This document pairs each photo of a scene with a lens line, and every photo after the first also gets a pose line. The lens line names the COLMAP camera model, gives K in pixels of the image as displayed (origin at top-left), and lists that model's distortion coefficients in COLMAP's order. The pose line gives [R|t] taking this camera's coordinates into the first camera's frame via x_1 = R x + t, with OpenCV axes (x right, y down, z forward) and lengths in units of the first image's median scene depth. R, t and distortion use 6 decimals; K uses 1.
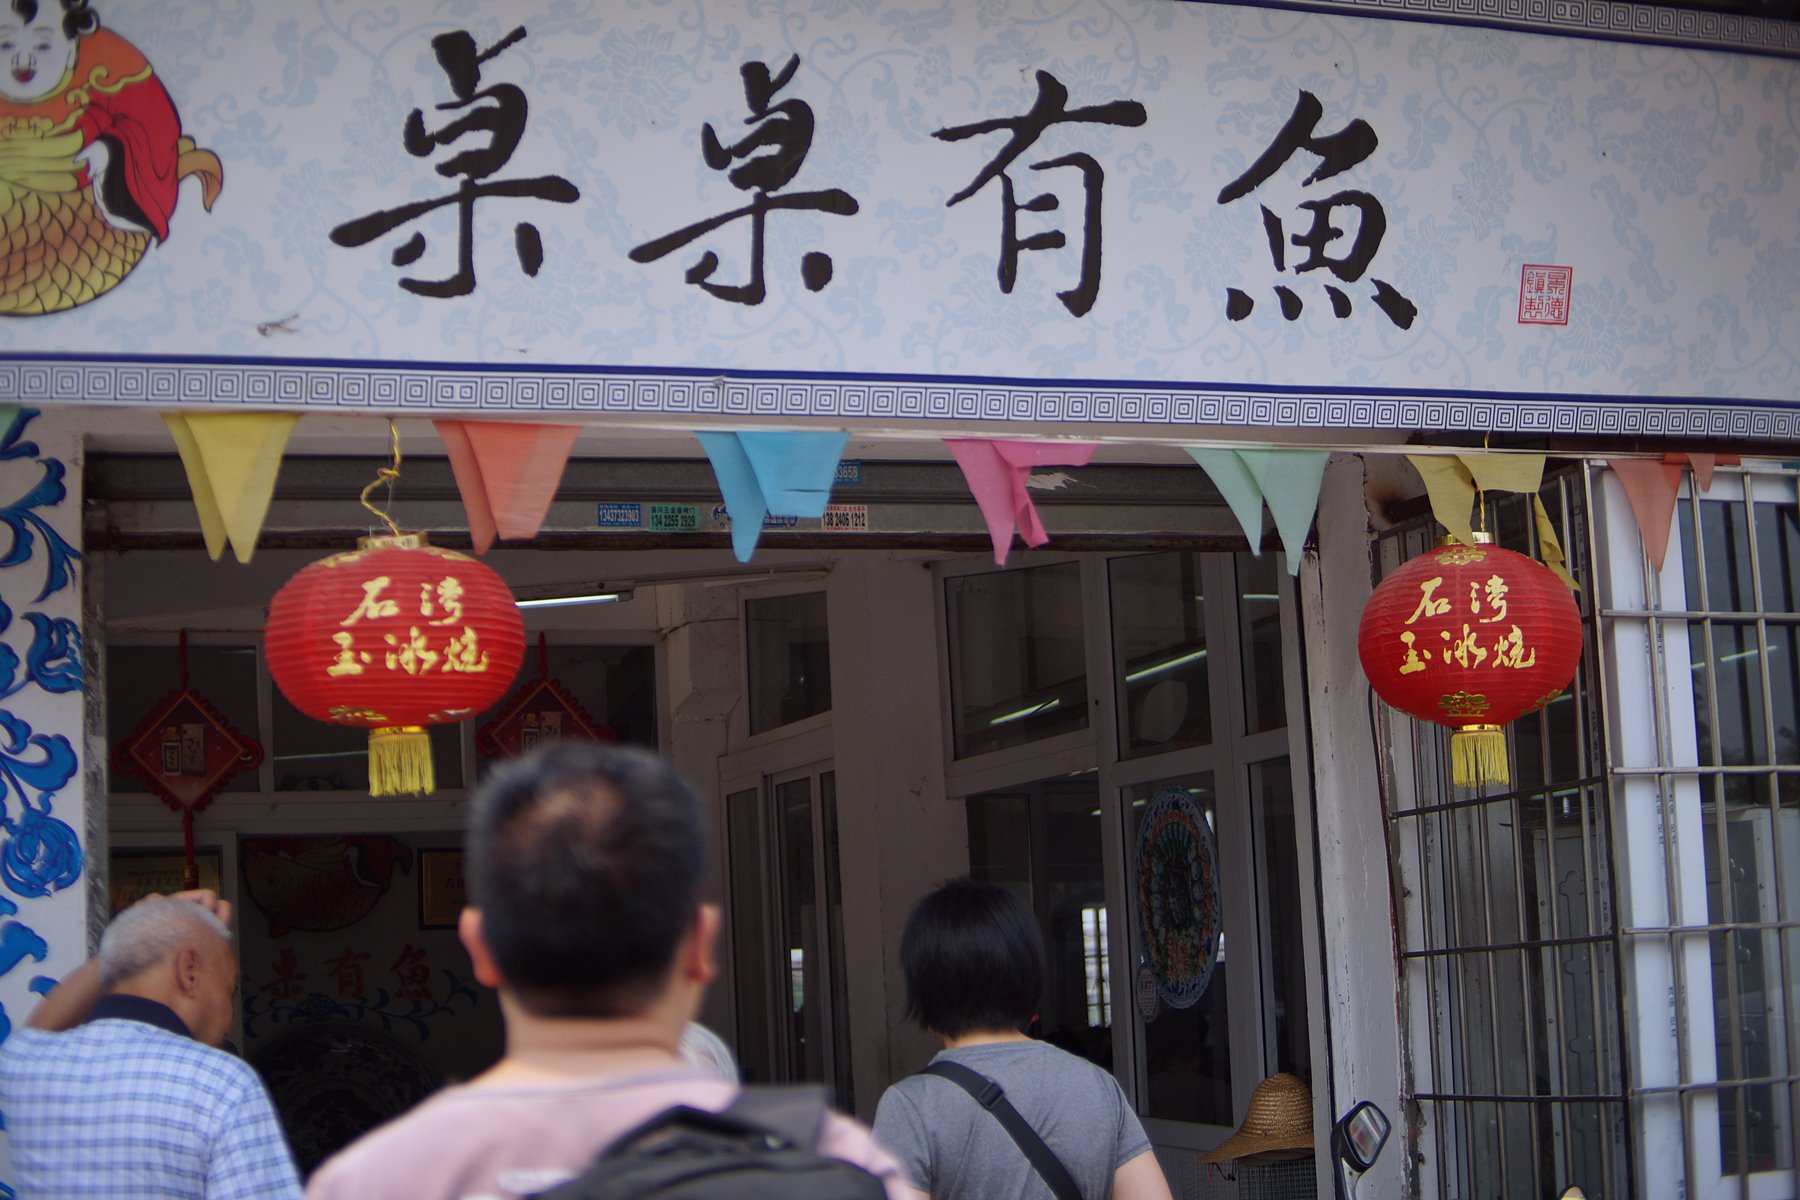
lens RADIAL K [[2737.0, 0, 900.1], [0, 2737.0, 637.4], [0, 0, 1]] dist [-0.253788, 0.024126]
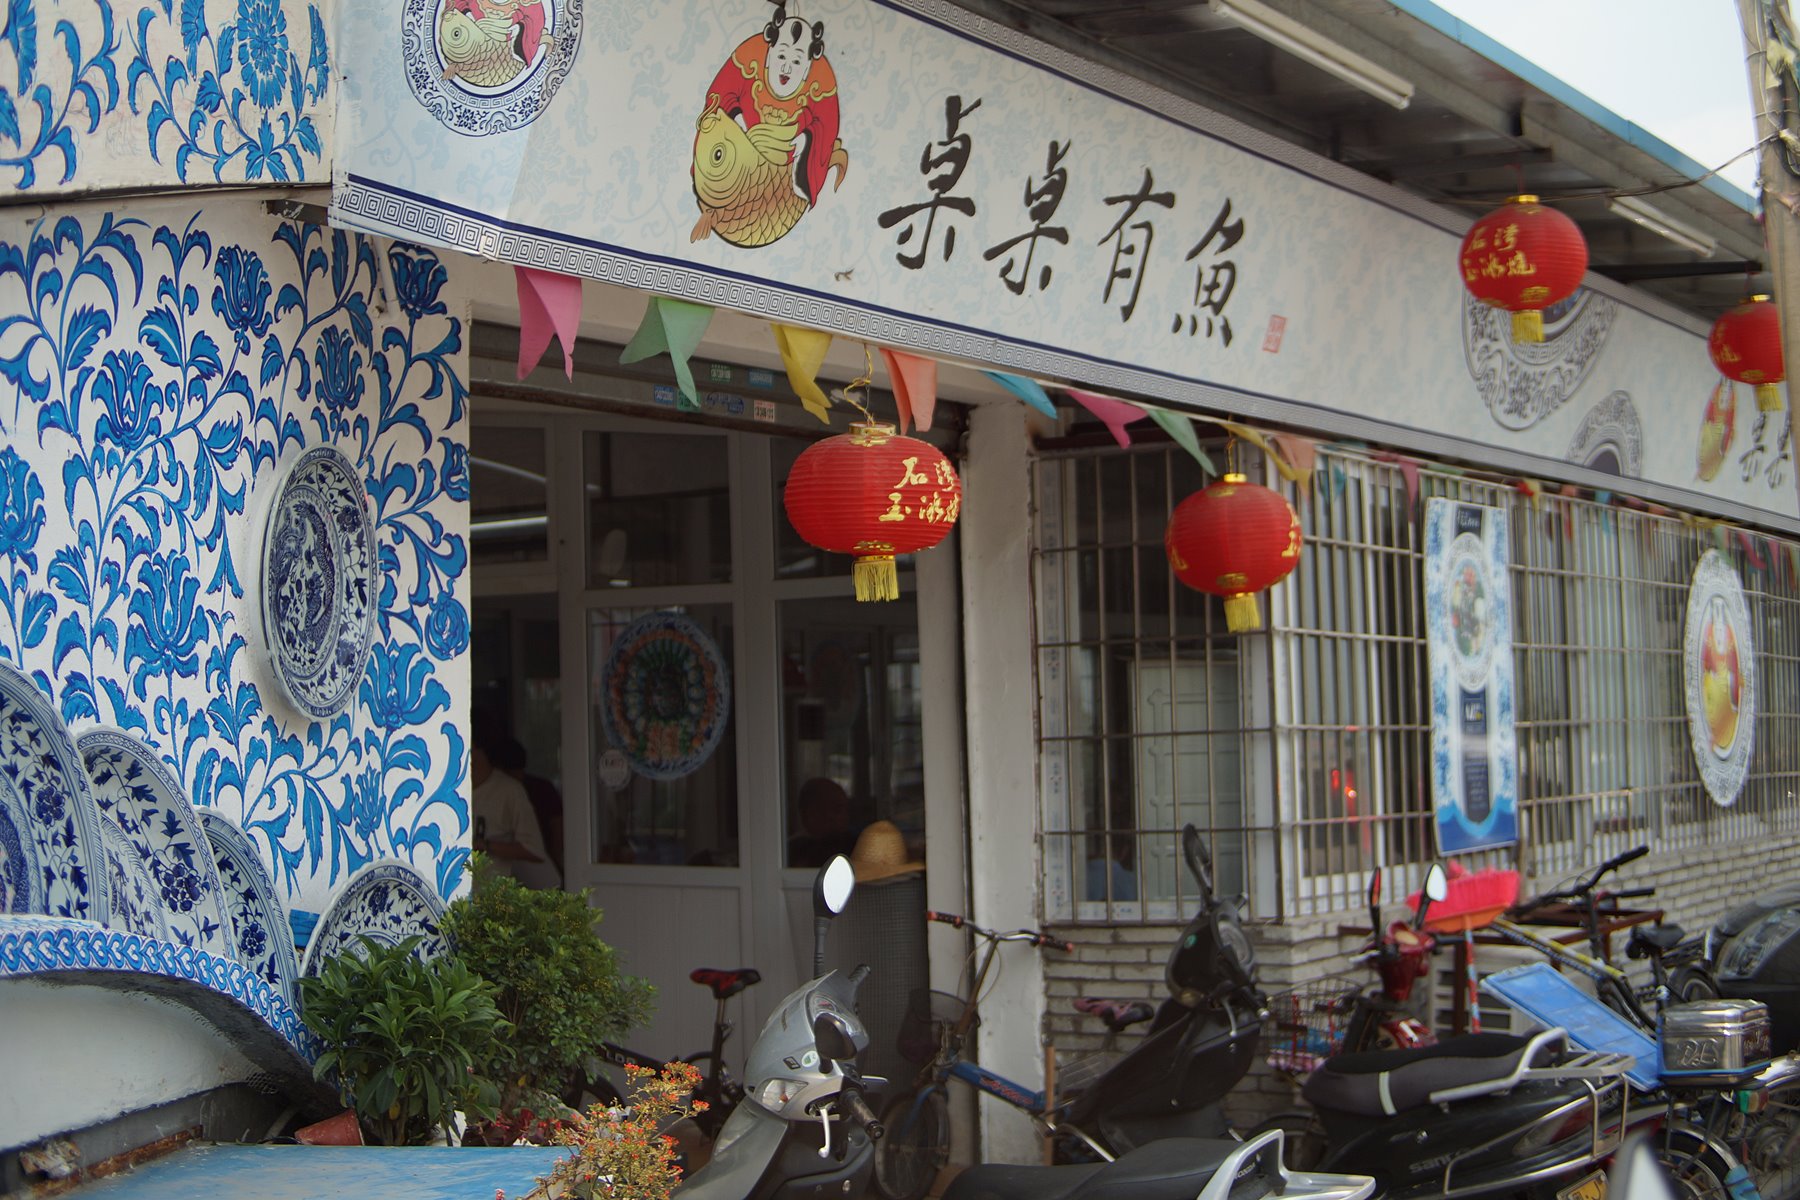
lens RADIAL K [[2737.0, 0, 900.1], [0, 2737.0, 637.4], [0, 0, 1]] dist [-0.253788, 0.024126]
pose [[0.777837, 0.053219, 0.626208, -1.035574], [-0.090032, 0.995567, 0.027224, 0.033446], [-0.621983, -0.077555, 0.779180, -0.165052]]
